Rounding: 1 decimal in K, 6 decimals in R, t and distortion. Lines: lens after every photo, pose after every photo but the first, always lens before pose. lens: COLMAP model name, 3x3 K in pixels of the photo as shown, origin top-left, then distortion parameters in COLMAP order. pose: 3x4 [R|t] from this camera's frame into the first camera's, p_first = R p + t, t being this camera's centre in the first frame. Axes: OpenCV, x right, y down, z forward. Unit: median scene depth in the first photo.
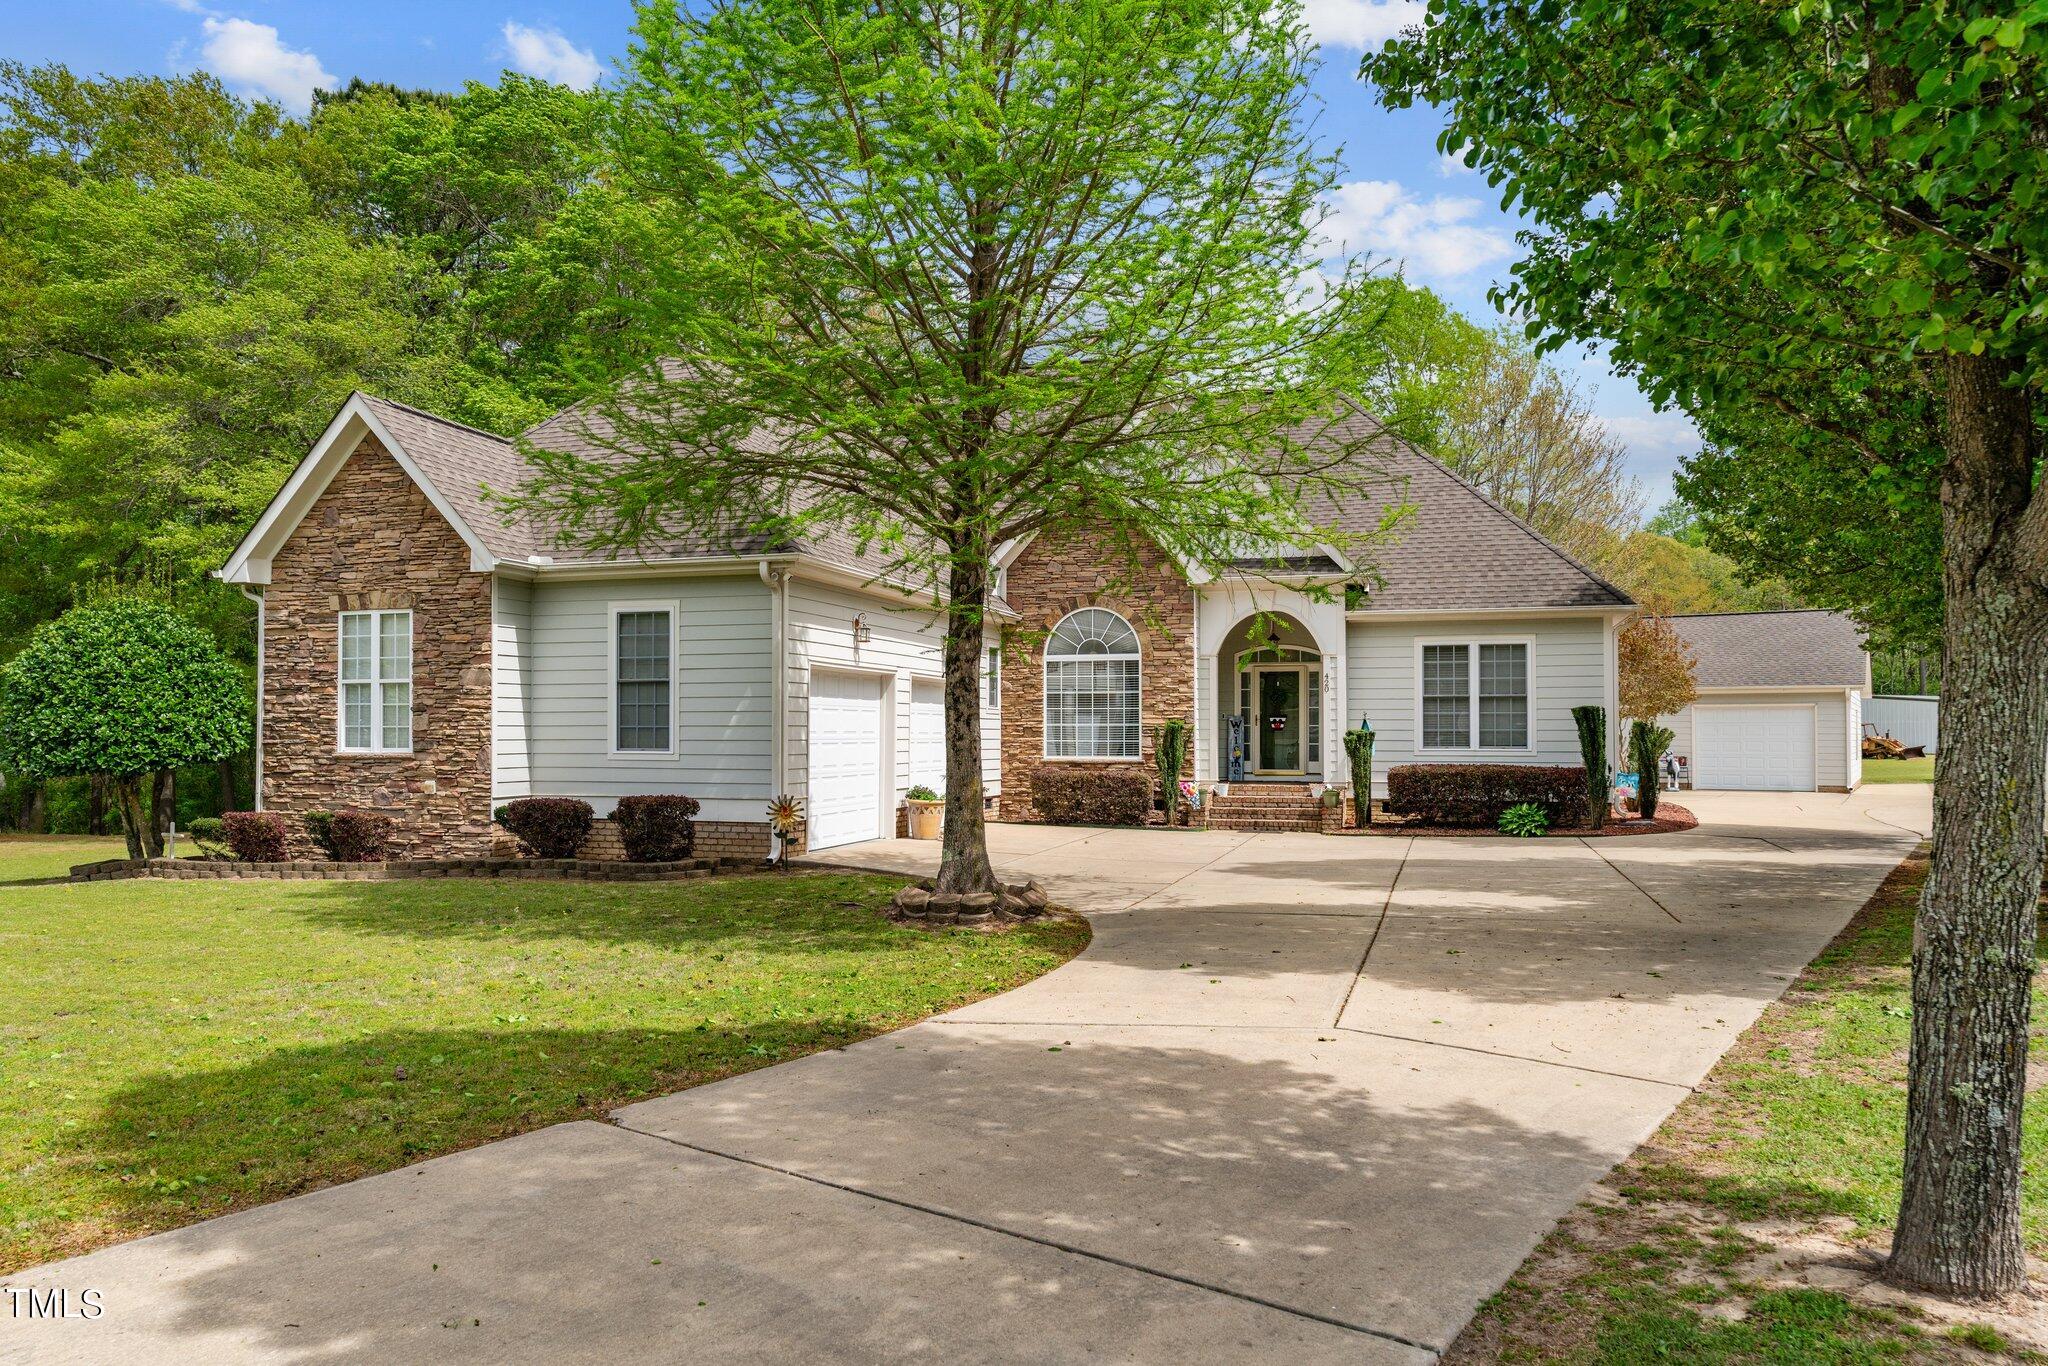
lens RADIAL K [[1361.4, 0, 1040.5], [0, 1361.4, 680.8], [0, 0, 1]] dist [0.000934, -0.002663]
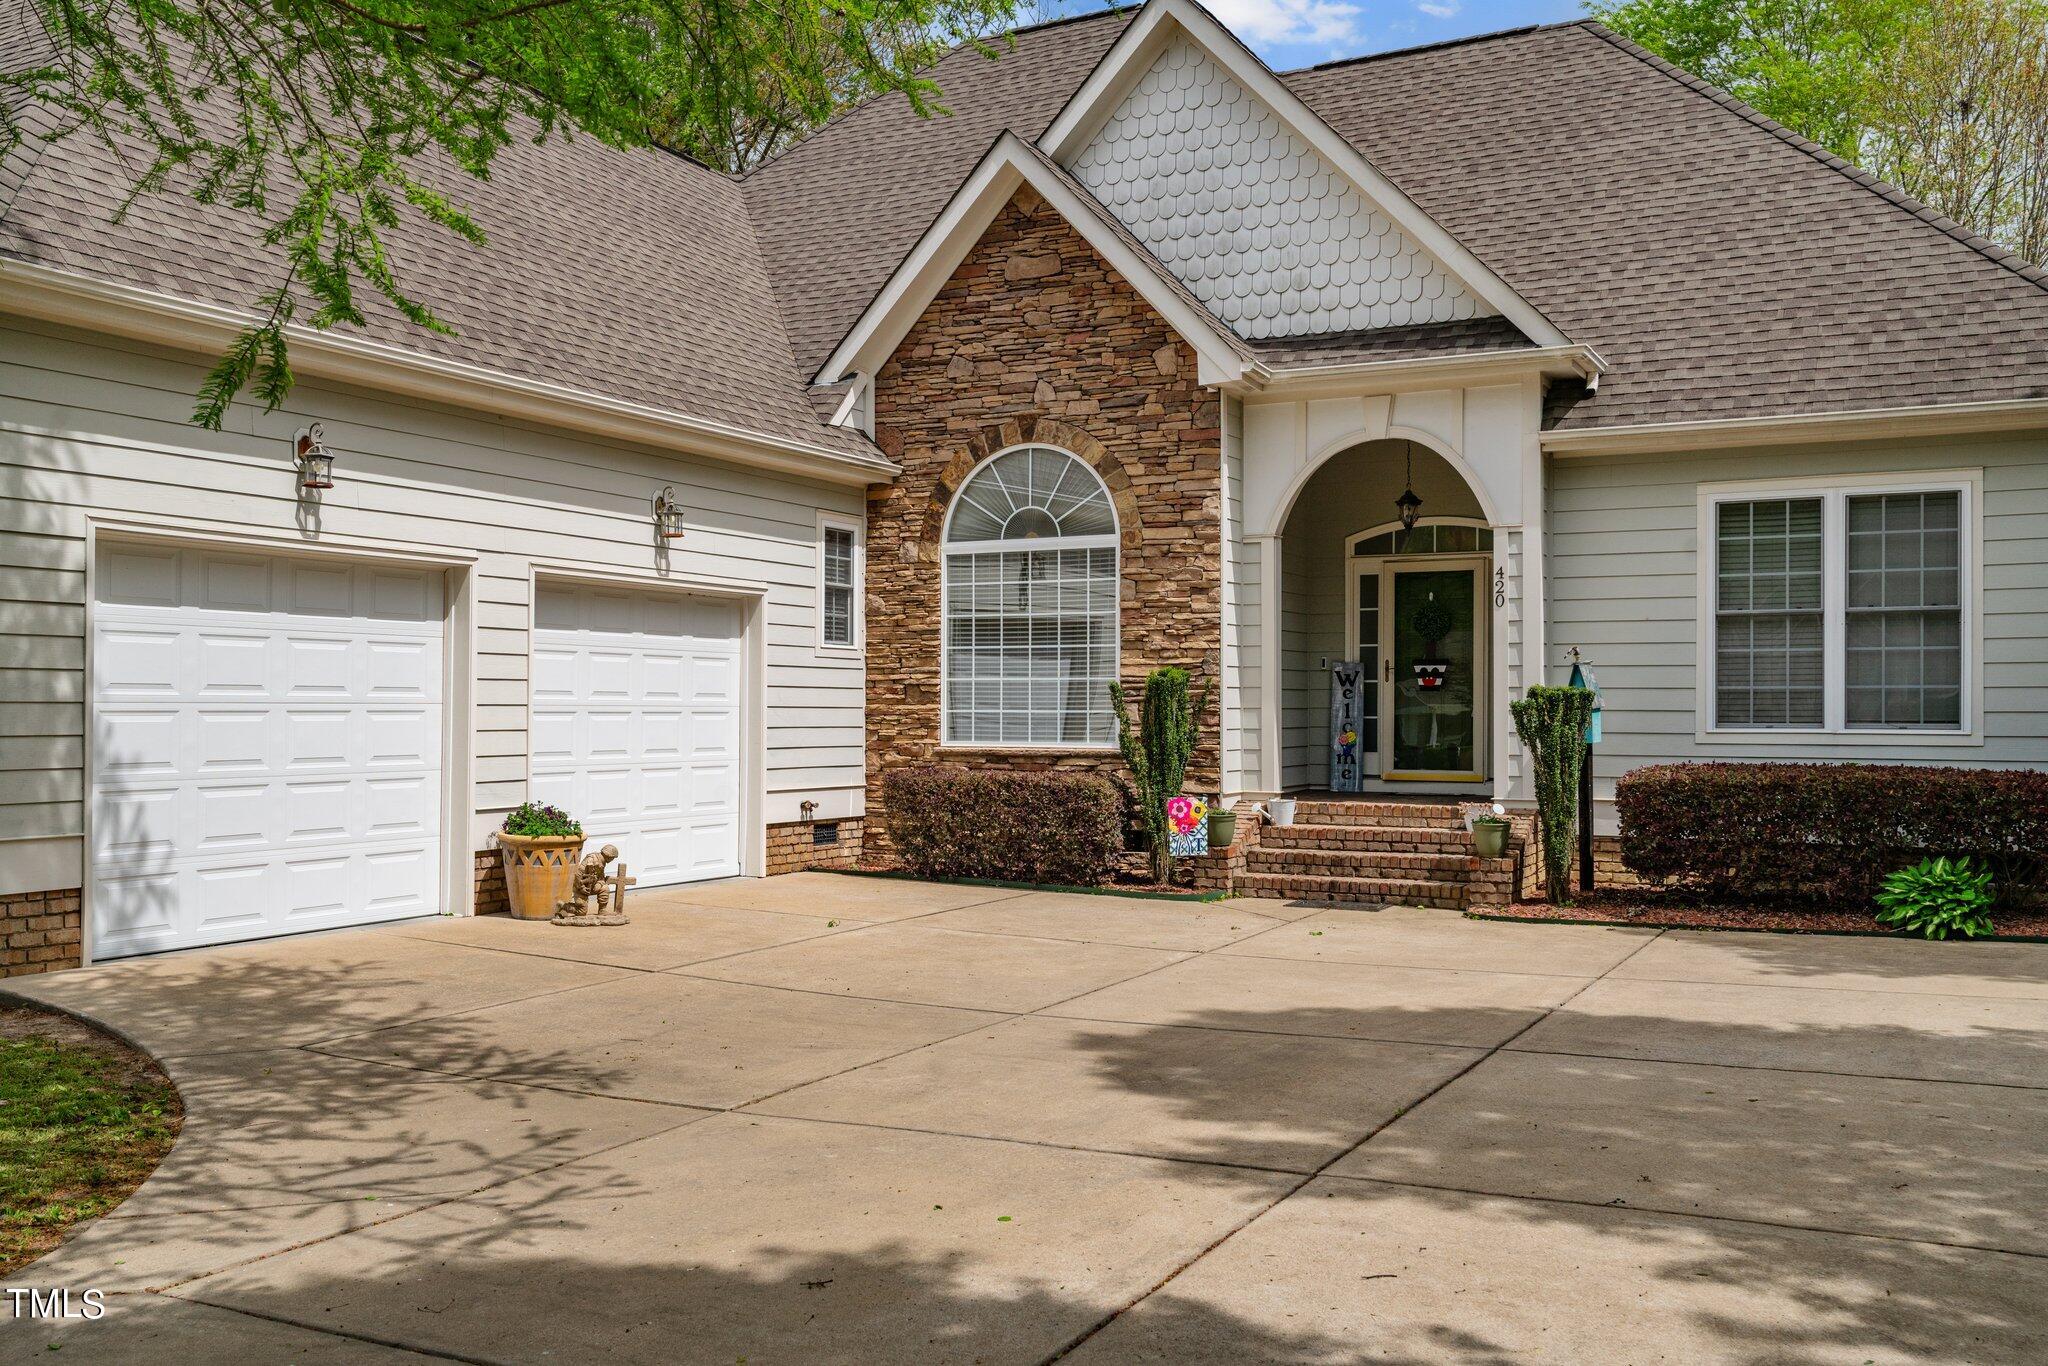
lens RADIAL K [[1804.9, 0, 1009.4], [0, 1804.9, 687.9], [0, 0, 1]] dist [0.004874, 0.014296]
pose [[0.981597, -0.001056, -0.190961, 0.170132], [0.006349, 0.999612, 0.027108, 0.018776], [0.190859, -0.027821, 0.981223, 0.373600]]
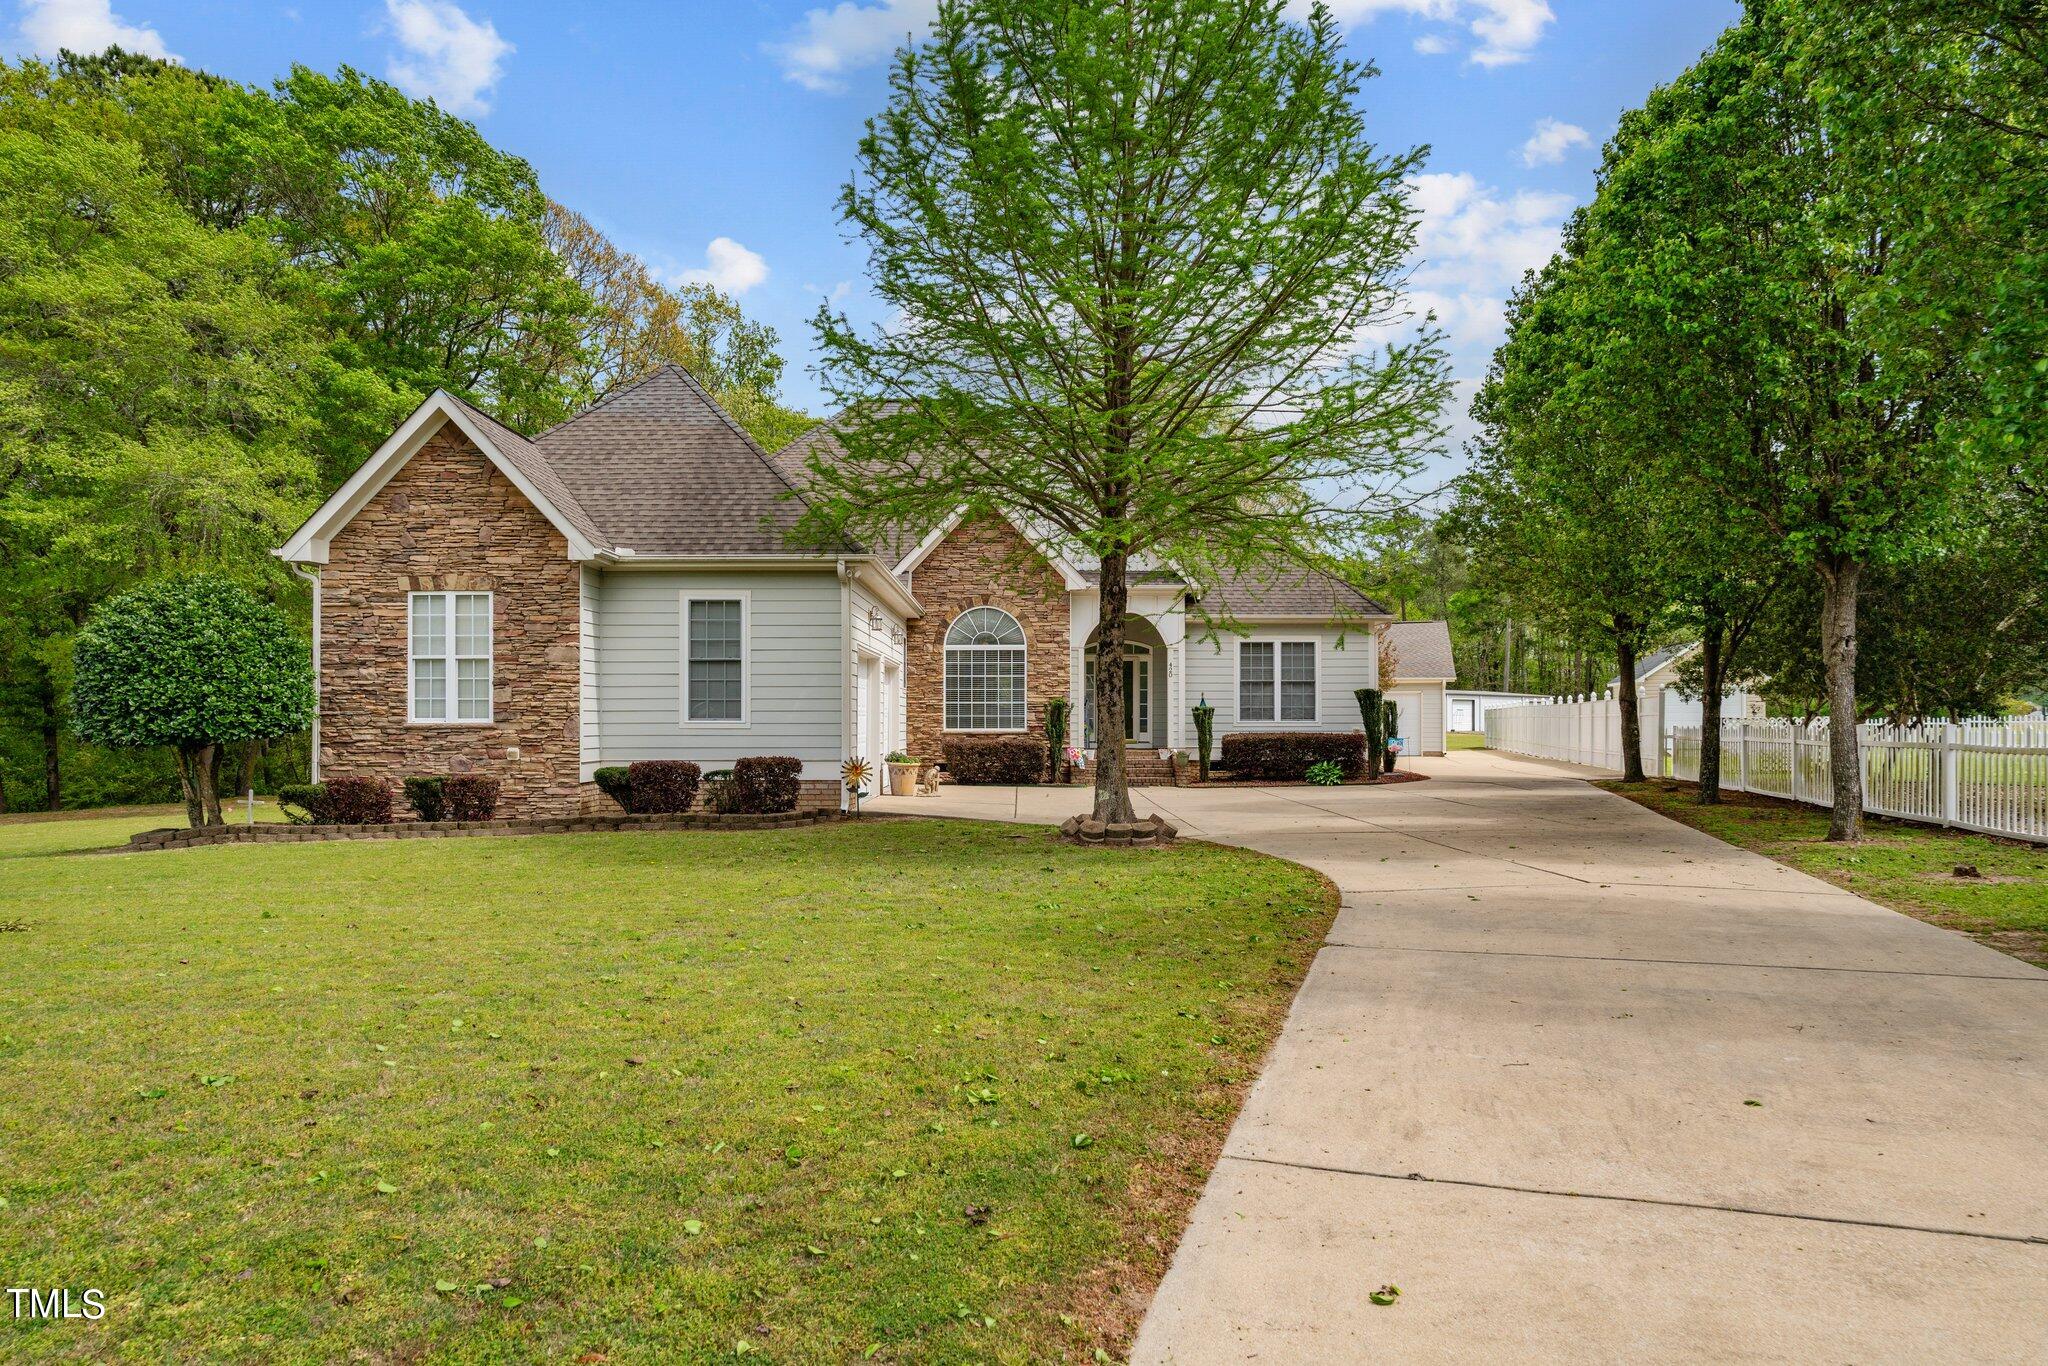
lens RADIAL K [[1192.5, 0, 1028.9], [0, 1192.5, 683.0], [0, 0, 1]] dist [-0.002523, 0.001804]
pose [[0.955637, 0.007424, 0.294455, -0.257337], [-0.009633, 0.999935, 0.006053, 0.008565], [-0.294391, -0.008621, 0.955646, -0.033130]]
